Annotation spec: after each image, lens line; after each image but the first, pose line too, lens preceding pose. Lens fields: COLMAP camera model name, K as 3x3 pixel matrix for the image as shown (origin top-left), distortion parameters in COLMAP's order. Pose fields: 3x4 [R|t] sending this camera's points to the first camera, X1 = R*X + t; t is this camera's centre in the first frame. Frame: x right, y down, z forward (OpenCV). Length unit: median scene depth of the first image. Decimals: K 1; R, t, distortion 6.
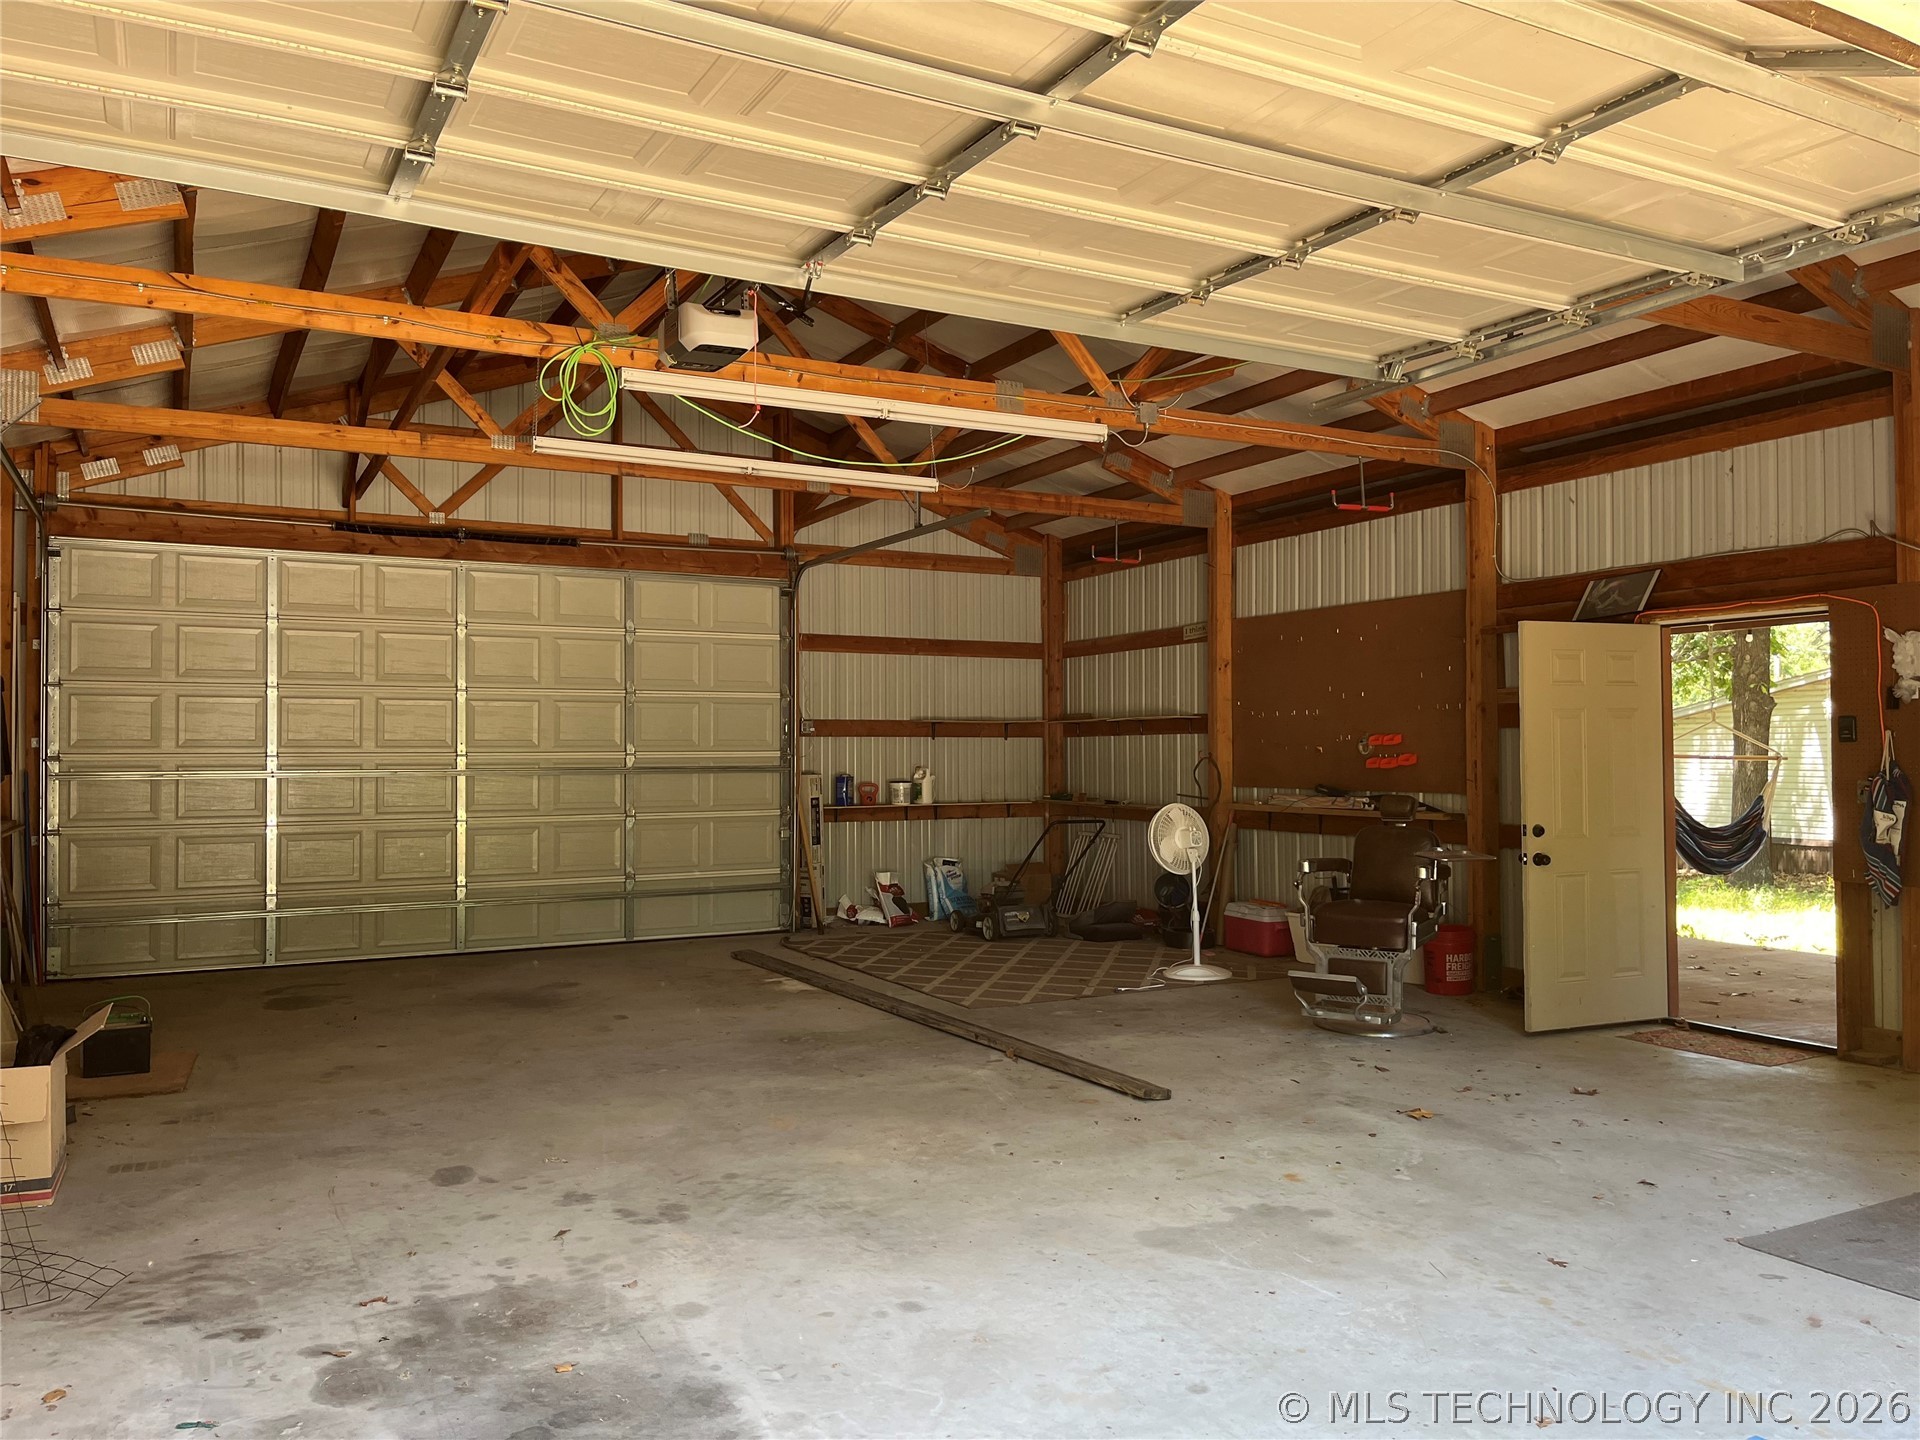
lens RADIAL K [[1452.8, 0, 973.7], [0, 1452.8, 717.2], [0, 0, 1]] dist [0.053171, -0.053113]
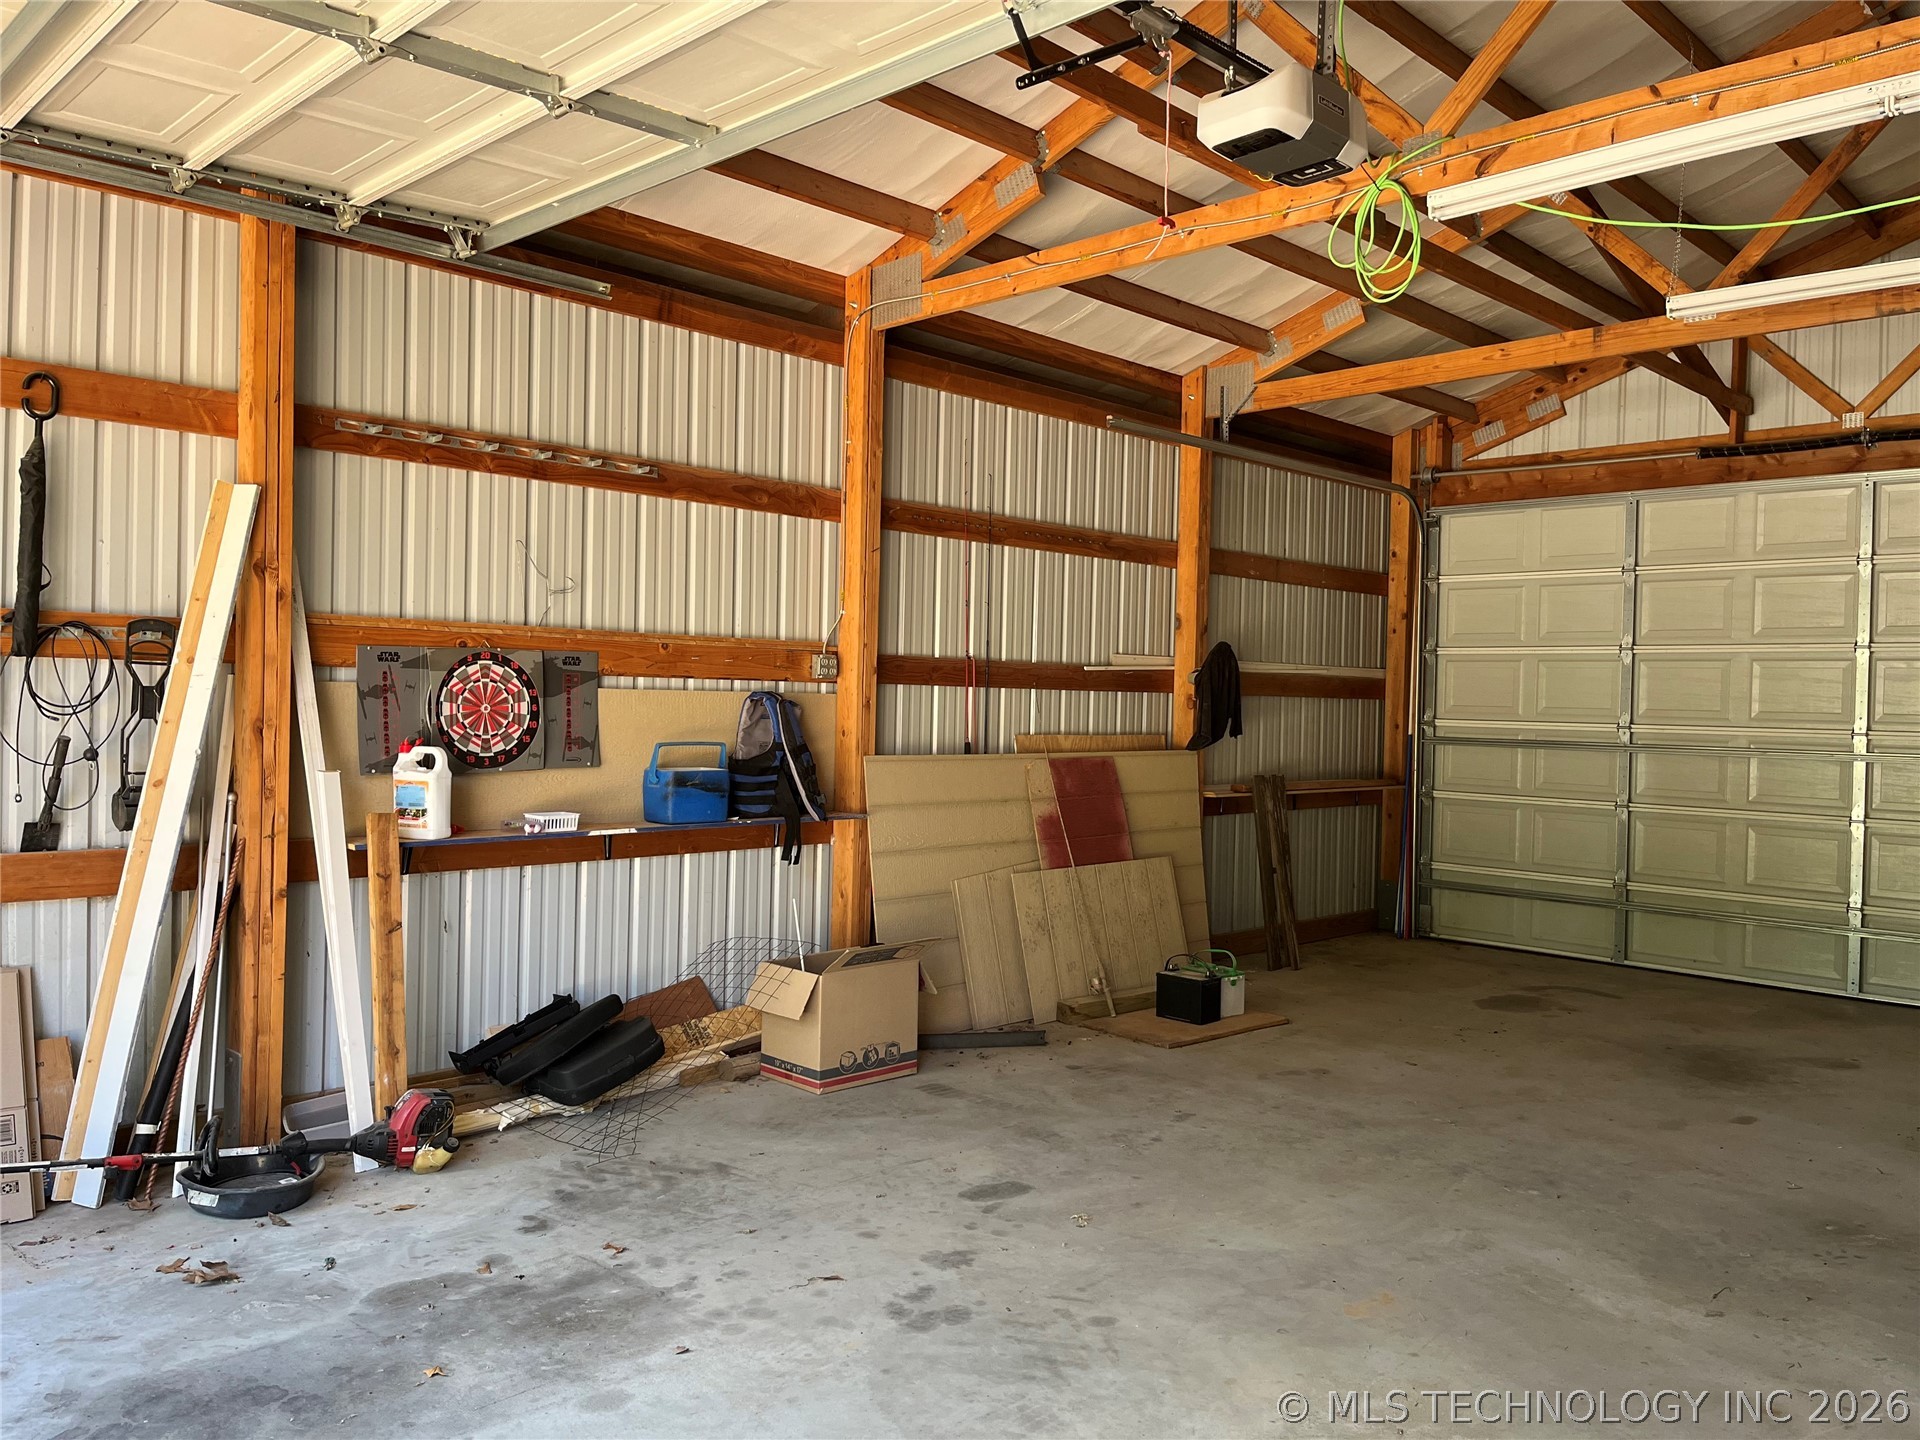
lens RADIAL K [[1452.8, 0, 966.1], [0, 1452.8, 714.8], [0, 0, 1]] dist [0.053171, -0.053113]
pose [[0.295378, 0.018693, -0.955197, 0.568796], [-0.000808, 0.999813, 0.019316, 0.005024], [0.955380, -0.004934, 0.295338, 0.842231]]
